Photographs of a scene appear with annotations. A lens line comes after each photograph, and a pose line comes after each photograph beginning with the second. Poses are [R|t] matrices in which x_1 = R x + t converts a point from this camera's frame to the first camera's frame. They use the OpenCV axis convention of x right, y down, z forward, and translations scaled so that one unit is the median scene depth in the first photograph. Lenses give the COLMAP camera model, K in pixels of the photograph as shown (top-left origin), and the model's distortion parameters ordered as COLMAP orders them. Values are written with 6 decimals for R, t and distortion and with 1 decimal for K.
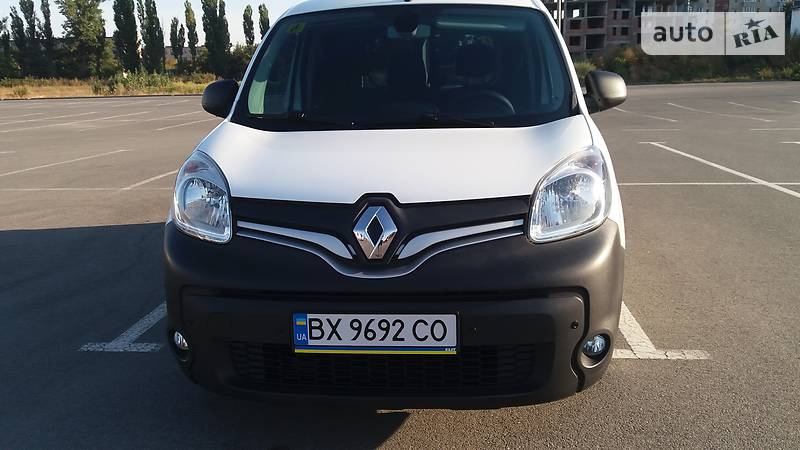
lens RADIAL K [[666.9, 0, 400.4], [0, 666.9, 228.0], [0, 0, 1]] dist [0.096150, -0.179417]
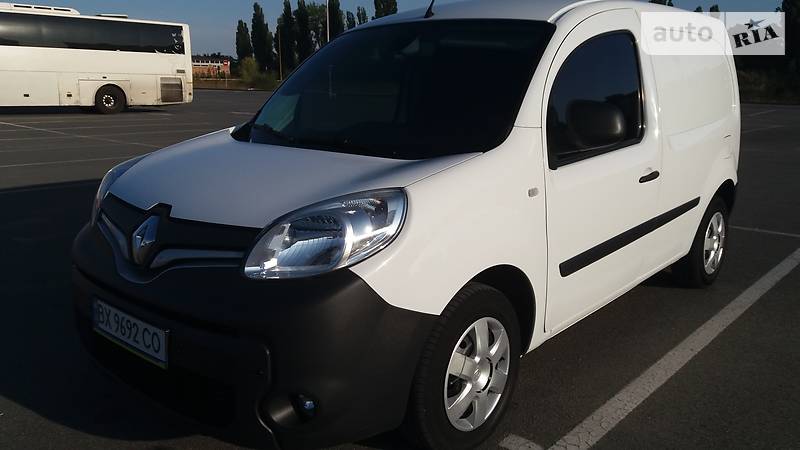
lens RADIAL K [[666.9, 0, 397.7], [0, 666.9, 230.9], [0, 0, 1]] dist [0.096150, -0.179417]
pose [[0.793846, 0.160743, -0.586490, 0.926794], [-0.164721, 0.985217, 0.047064, -0.125865], [0.585385, 0.059246, 0.808588, 0.362531]]
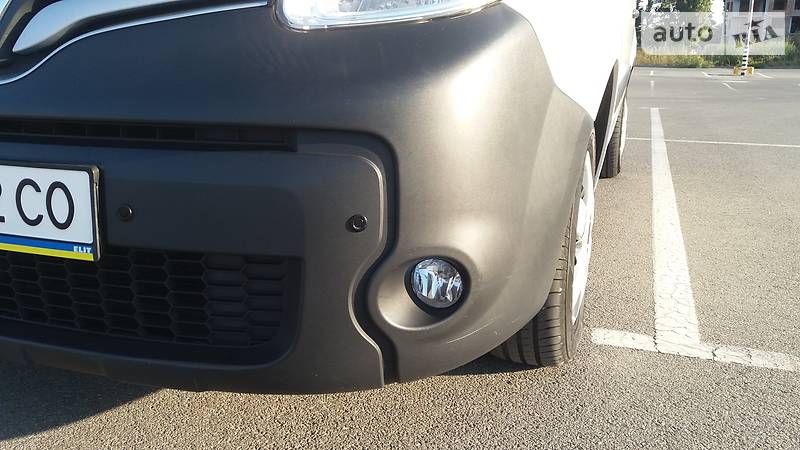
lens RADIAL K [[666.9, 0, 391.7], [0, 666.9, 225.1], [0, 0, 1]] dist [0.096150, -0.179417]
pose [[0.966778, 0.093457, -0.237919, 0.385253], [-0.087054, 0.995505, 0.037303, 0.128048], [0.240336, -0.015352, 0.970568, 0.596773]]
